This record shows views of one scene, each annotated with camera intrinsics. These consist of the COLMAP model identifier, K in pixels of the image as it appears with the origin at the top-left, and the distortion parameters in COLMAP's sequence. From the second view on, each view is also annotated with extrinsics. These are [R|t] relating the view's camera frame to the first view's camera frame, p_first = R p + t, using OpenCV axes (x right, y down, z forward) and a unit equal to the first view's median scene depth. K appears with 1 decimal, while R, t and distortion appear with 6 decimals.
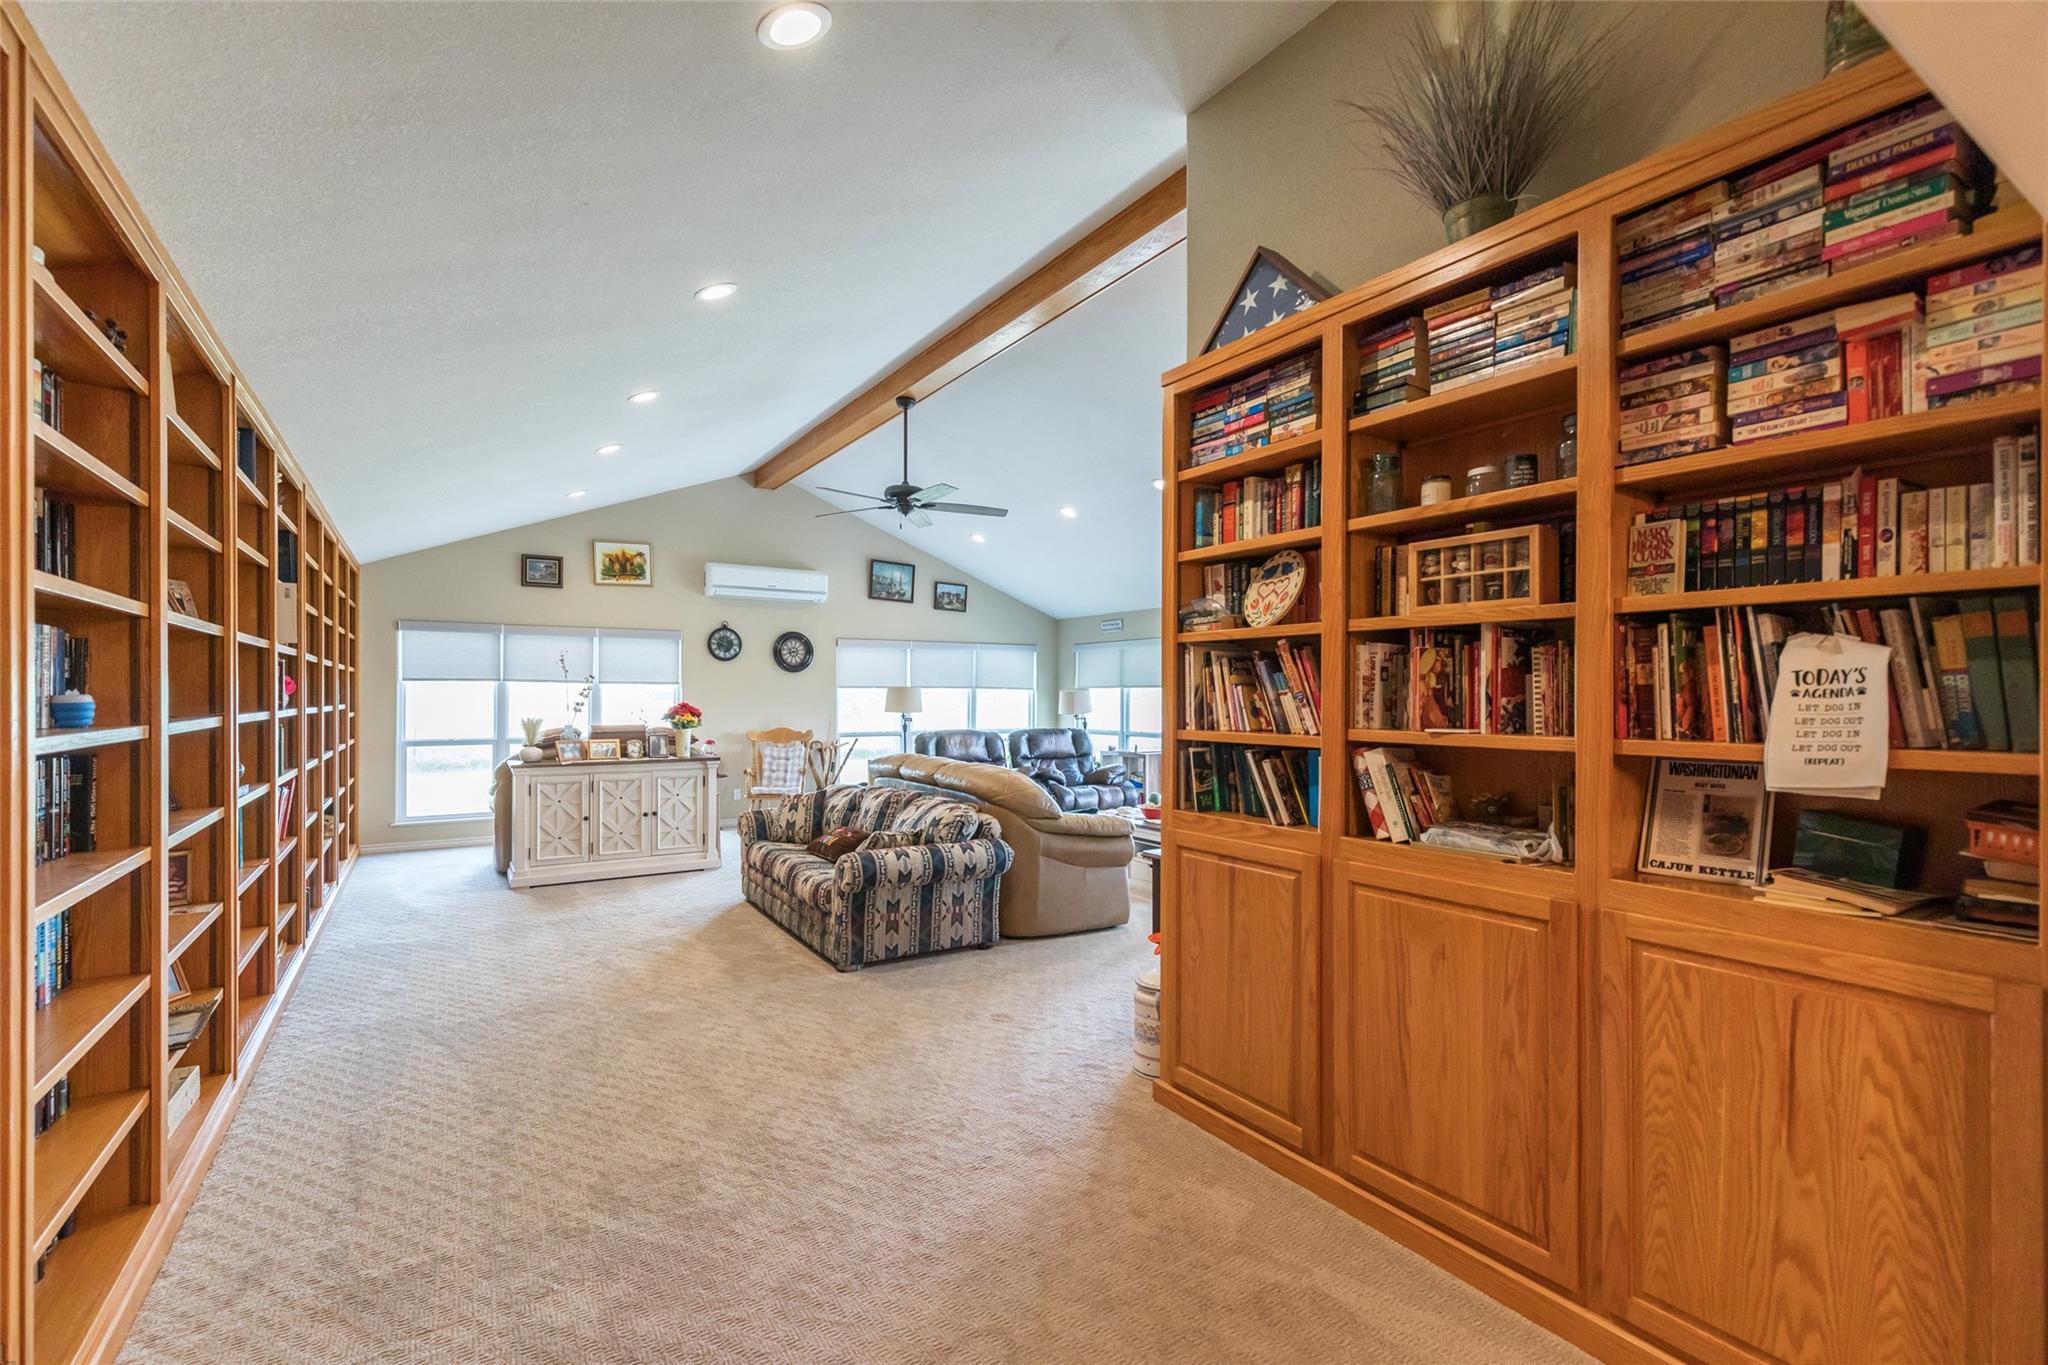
lens RADIAL K [[919.5, 0, 1025.4], [0, 919.5, 689.9], [0, 0, 1]] dist [0.014230, -0.000915]
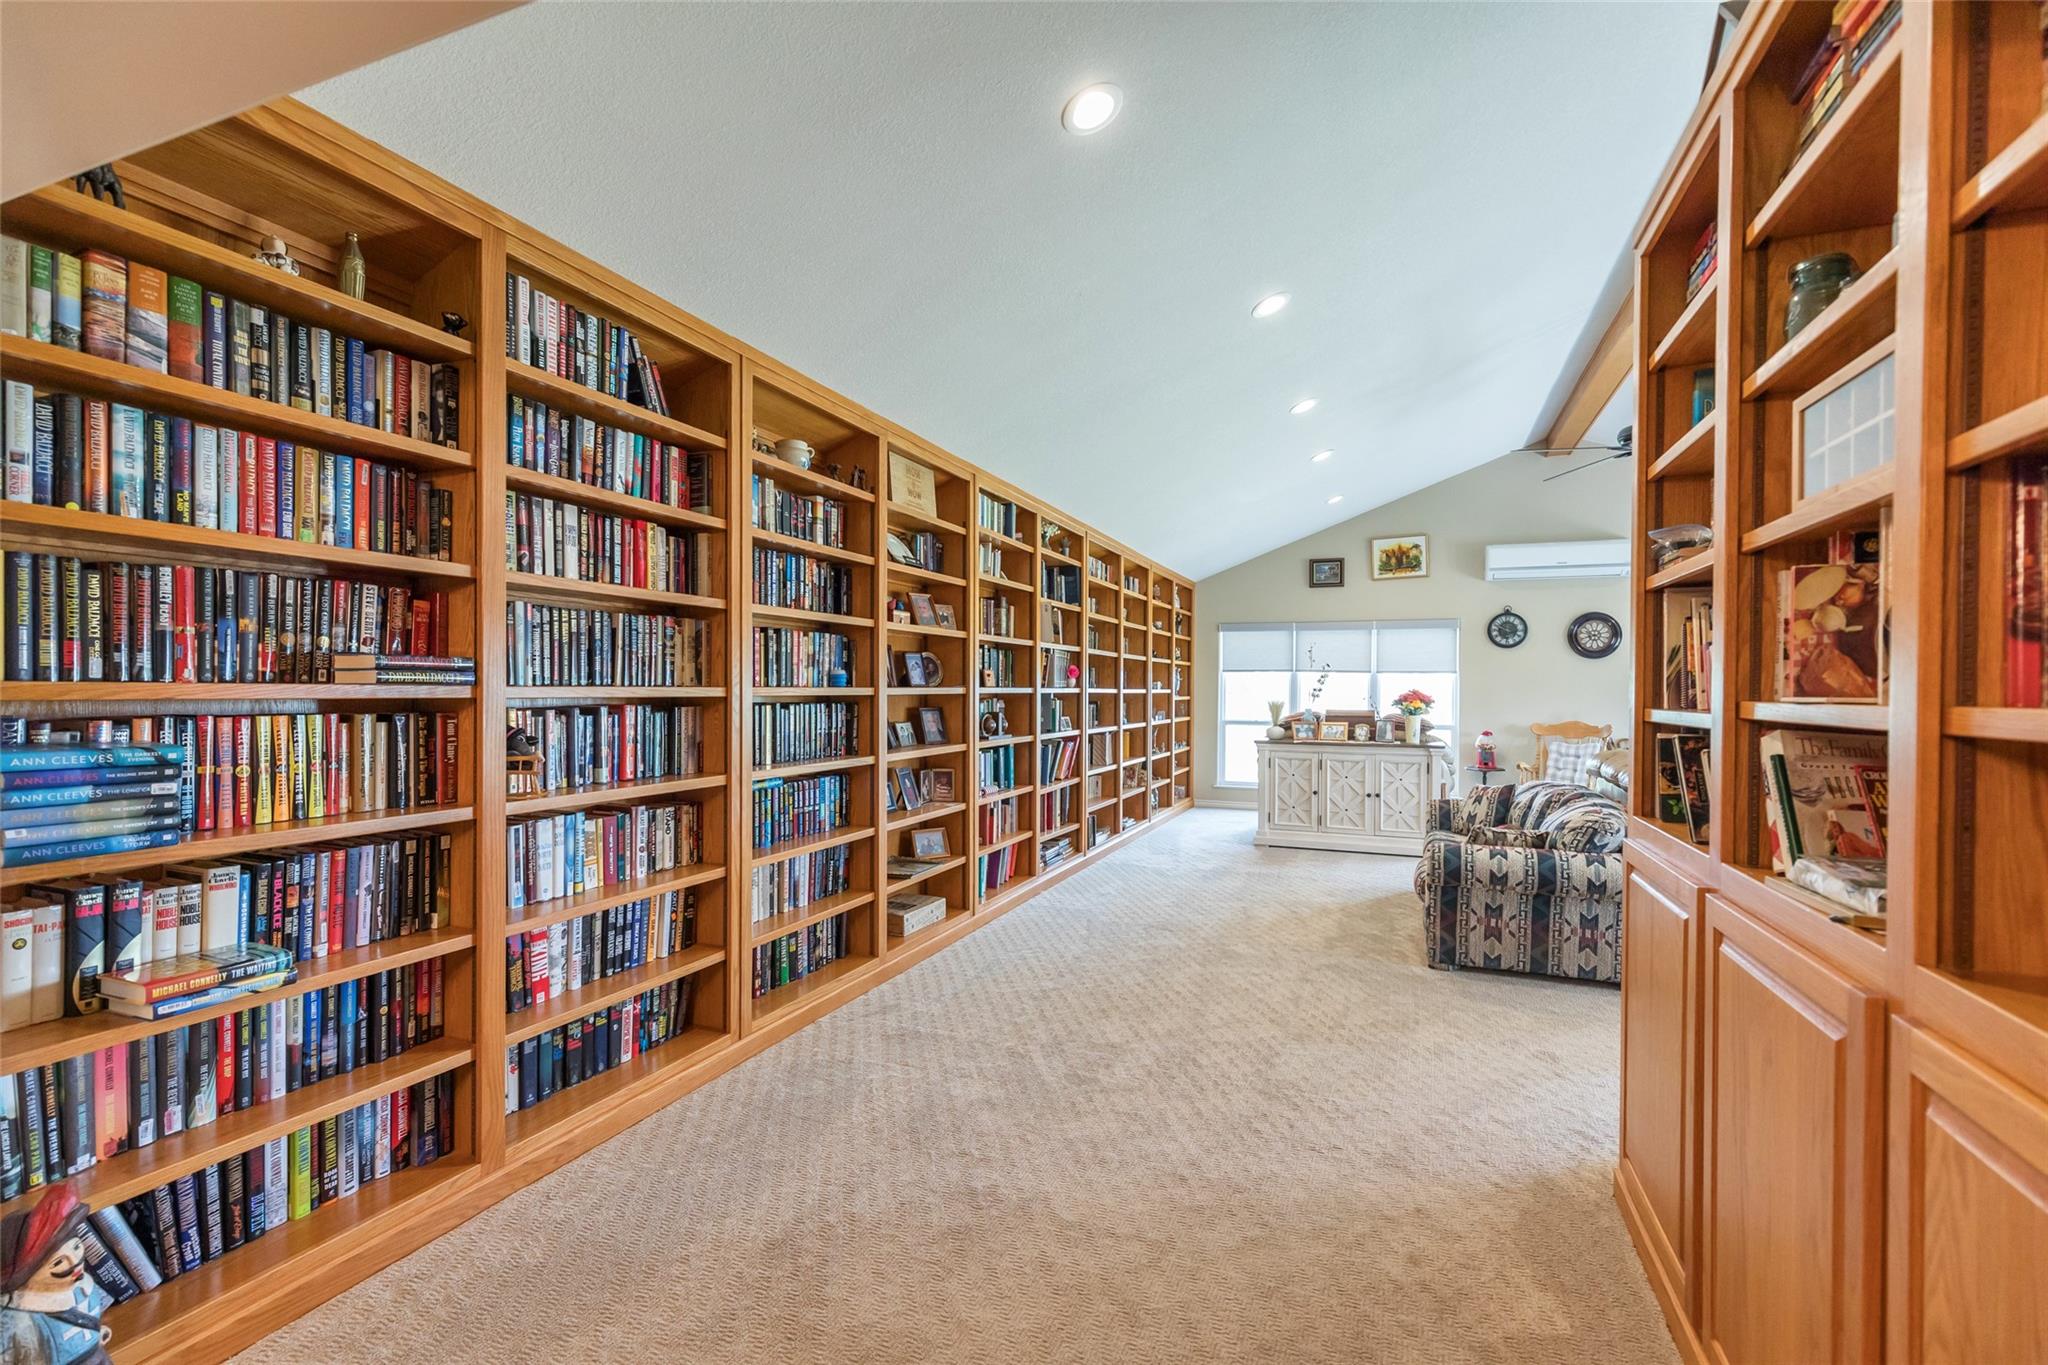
lens RADIAL K [[919.5, 0, 1024.0], [0, 919.5, 686.2], [0, 0, 1]] dist [0.014230, -0.000915]
pose [[0.576227, 0.000424, -0.817290, 0.313091], [-0.001665, 0.999998, -0.000656, 0.017360], [0.817288, 0.001739, 0.576227, 0.104522]]
